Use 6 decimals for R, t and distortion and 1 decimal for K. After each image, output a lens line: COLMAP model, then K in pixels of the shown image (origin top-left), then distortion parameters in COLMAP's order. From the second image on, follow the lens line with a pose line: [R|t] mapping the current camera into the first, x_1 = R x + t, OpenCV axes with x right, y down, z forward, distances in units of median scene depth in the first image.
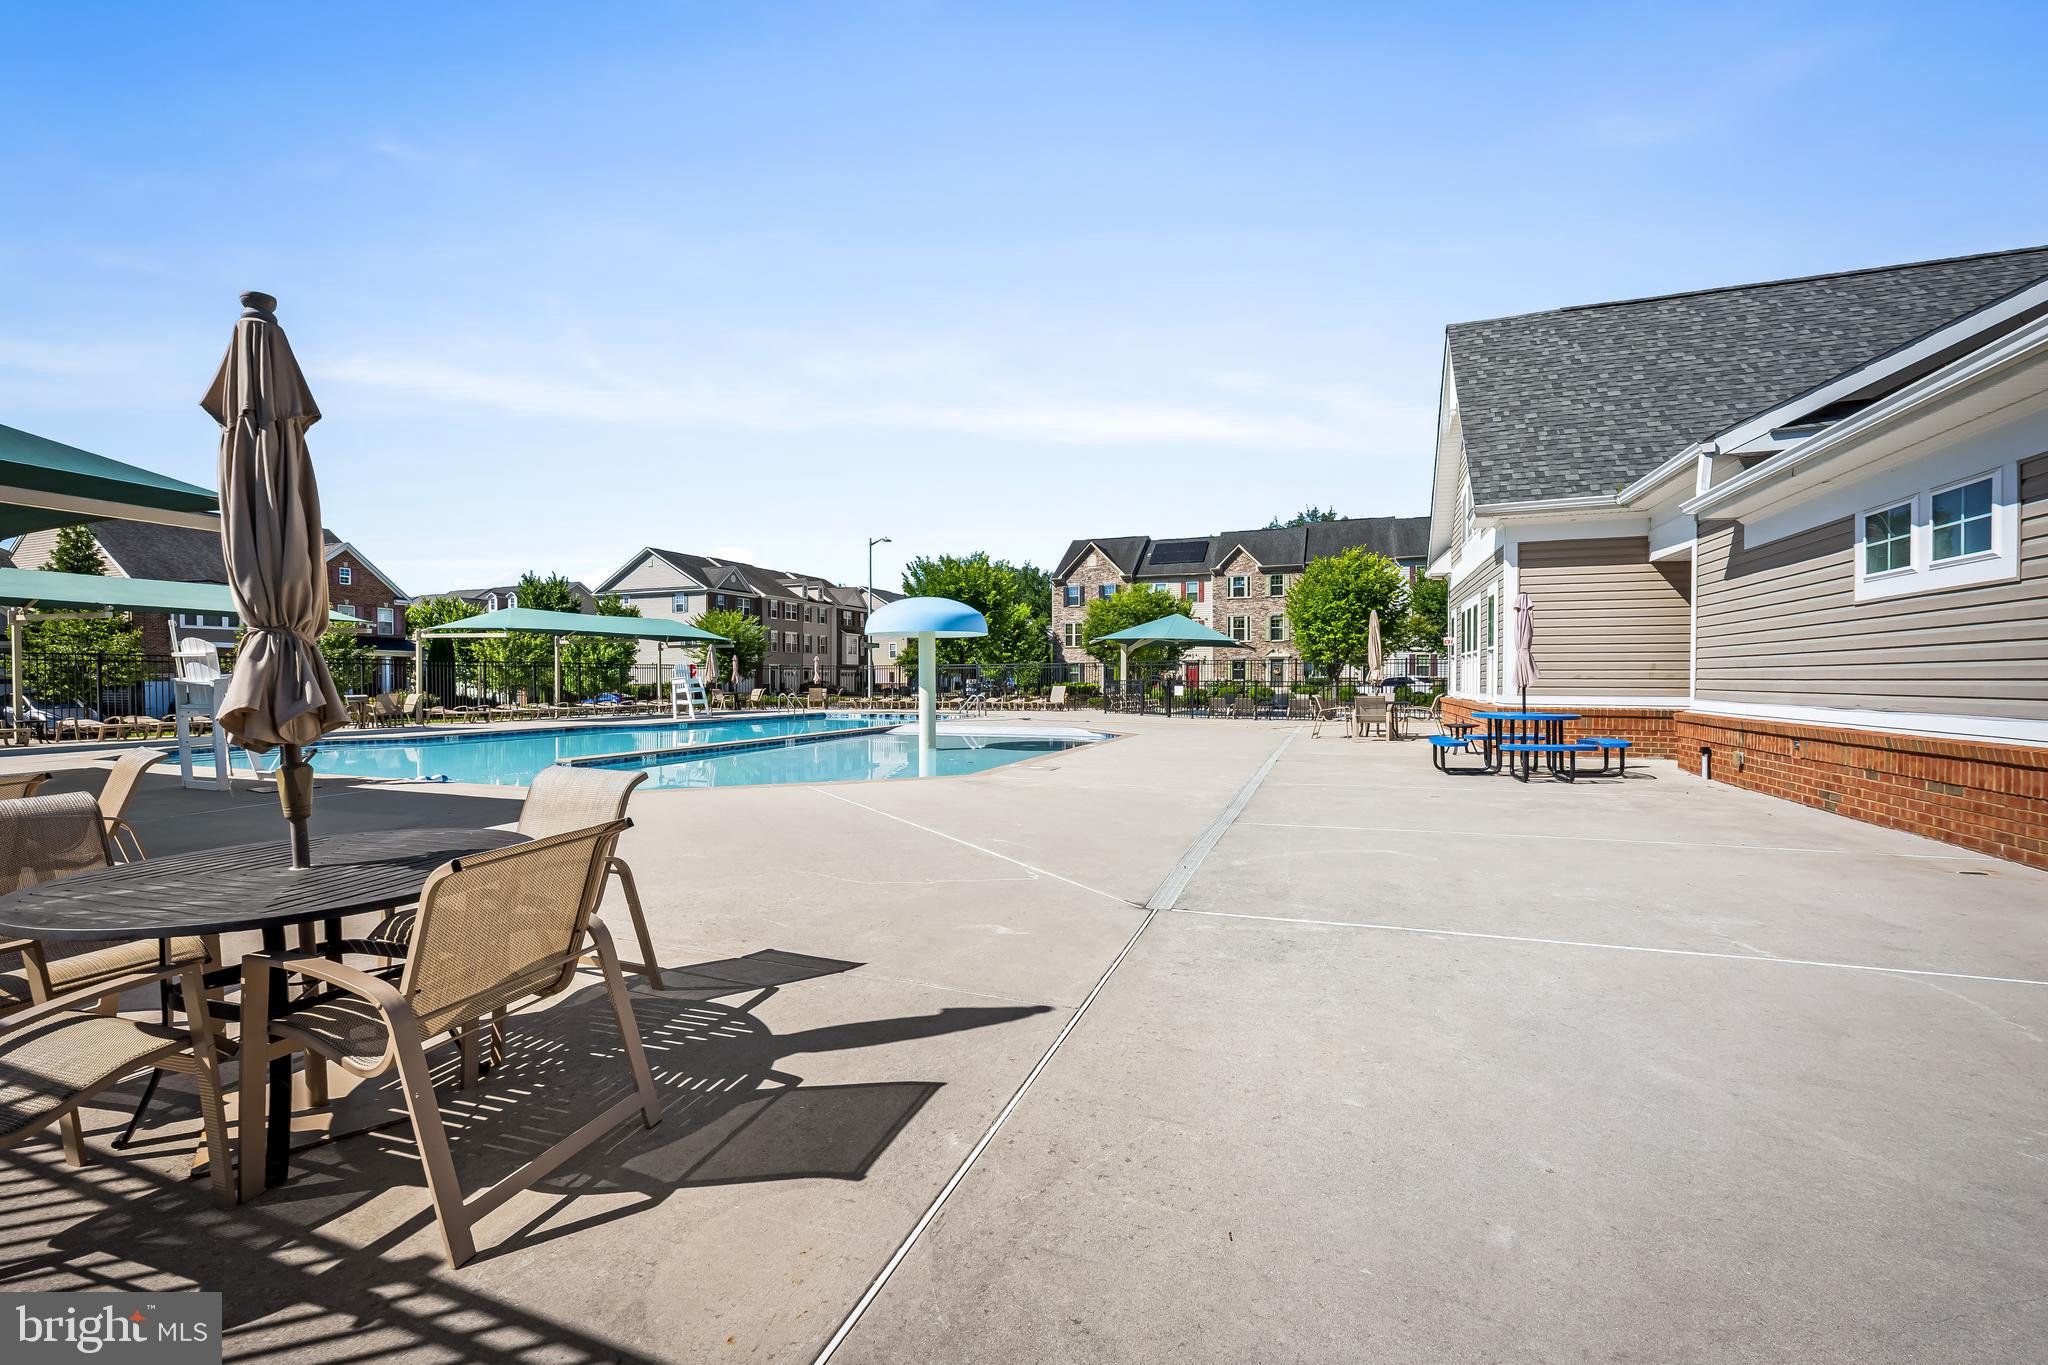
lens RADIAL K [[821.1, 0, 1022.1], [0, 821.1, 680.1], [0, 0, 1]] dist [0.002603, -0.000318]
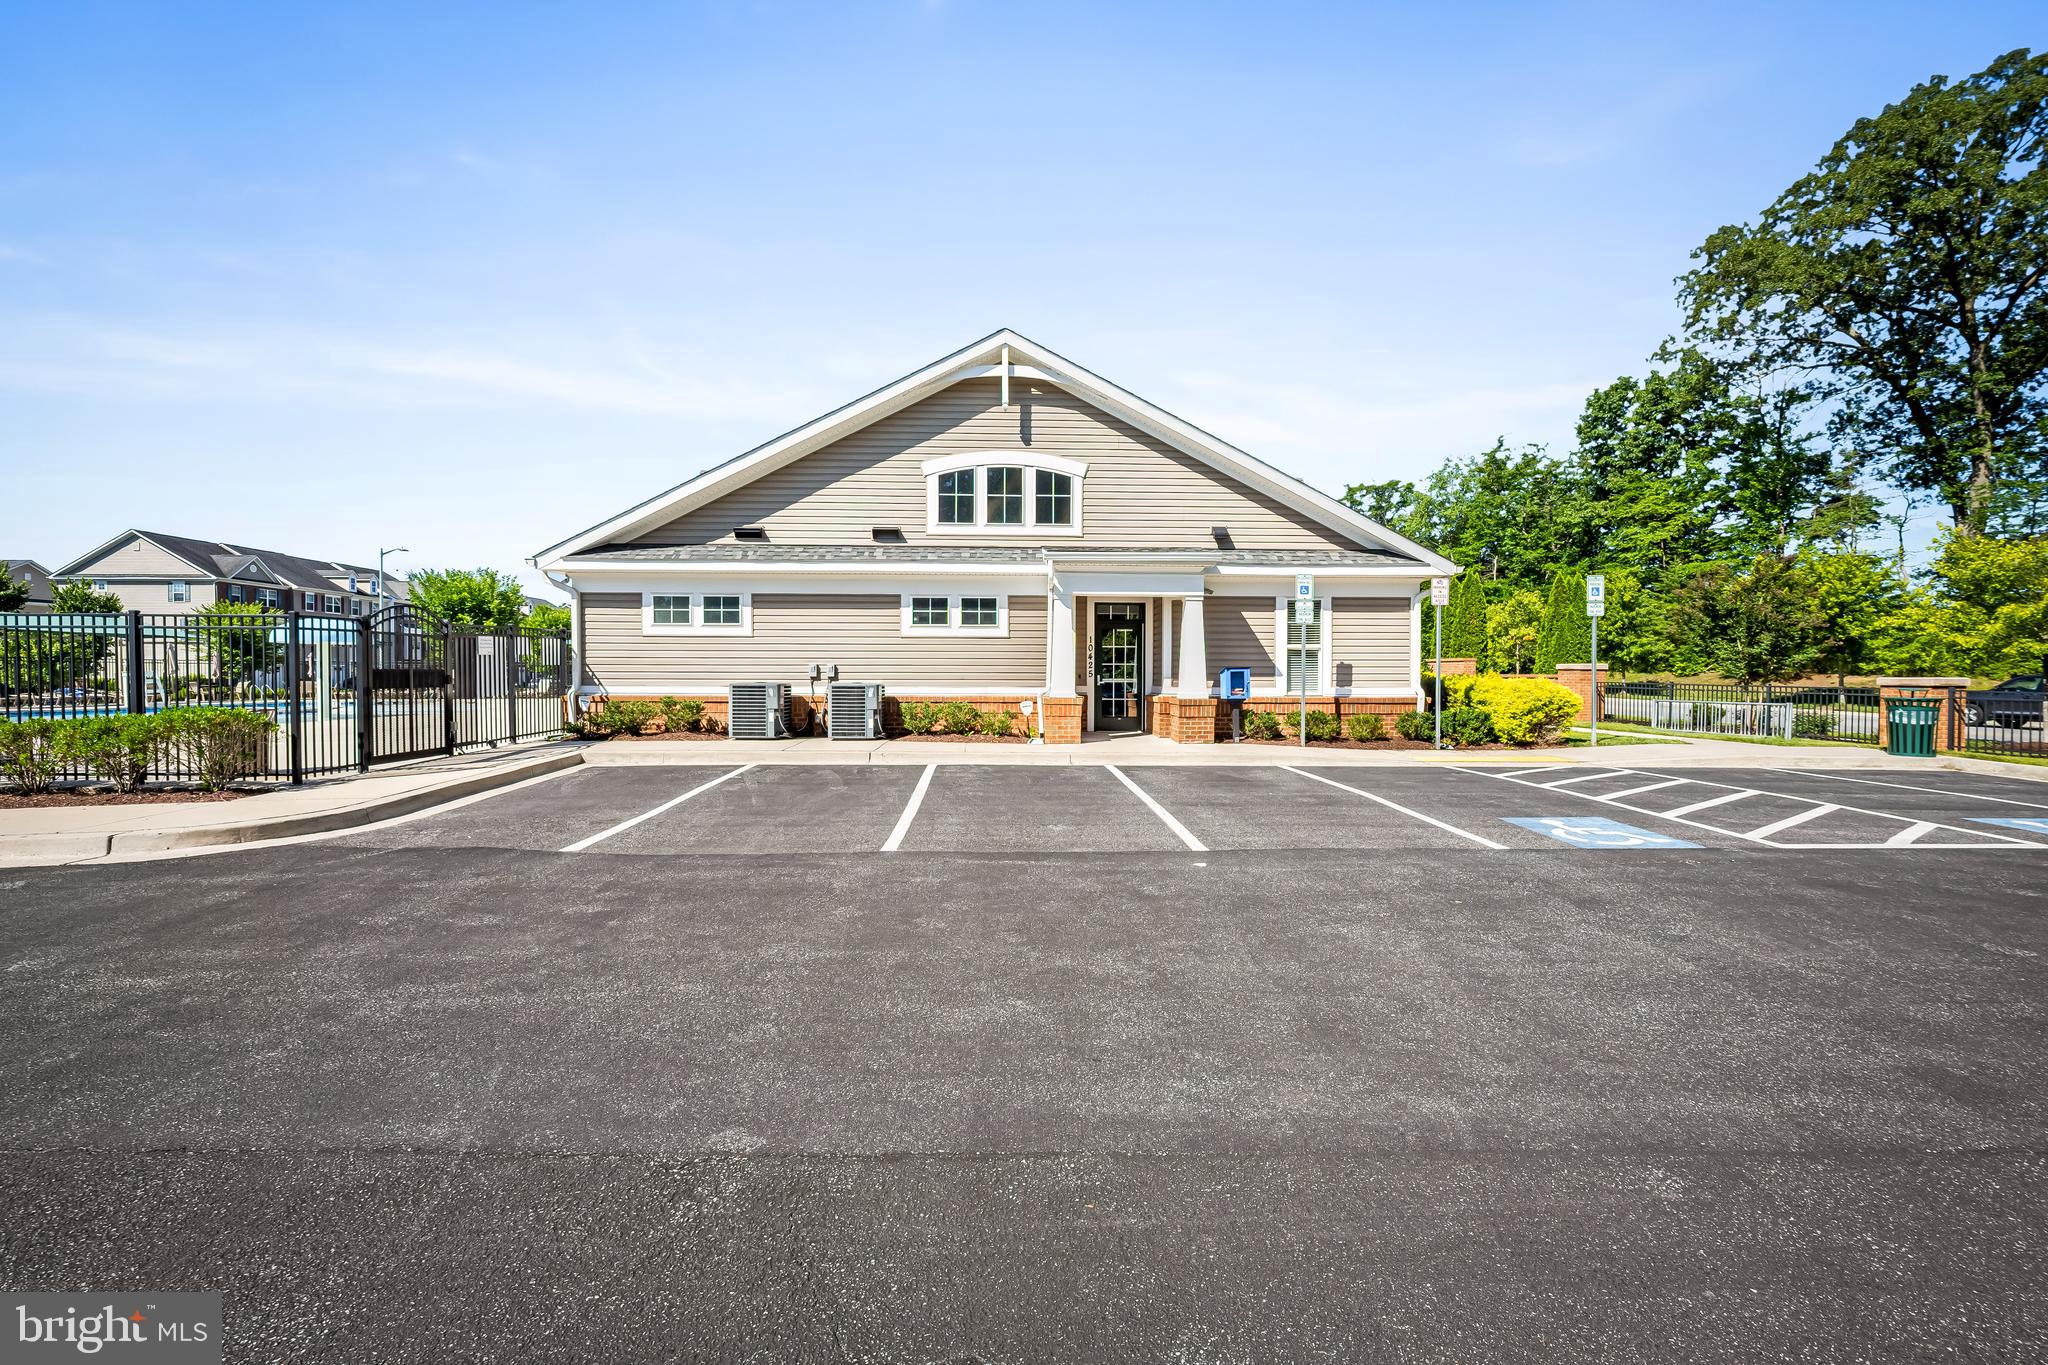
lens RADIAL K [[821.1, 0, 1026.8], [0, 821.1, 683.9], [0, 0, 1]] dist [0.002603, -0.000318]
pose [[0.929745, -0.000890, 0.368202, 0.130880], [-0.001837, 0.999973, 0.007054, 0.001705], [-0.368199, -0.007235, 0.929719, -0.216893]]
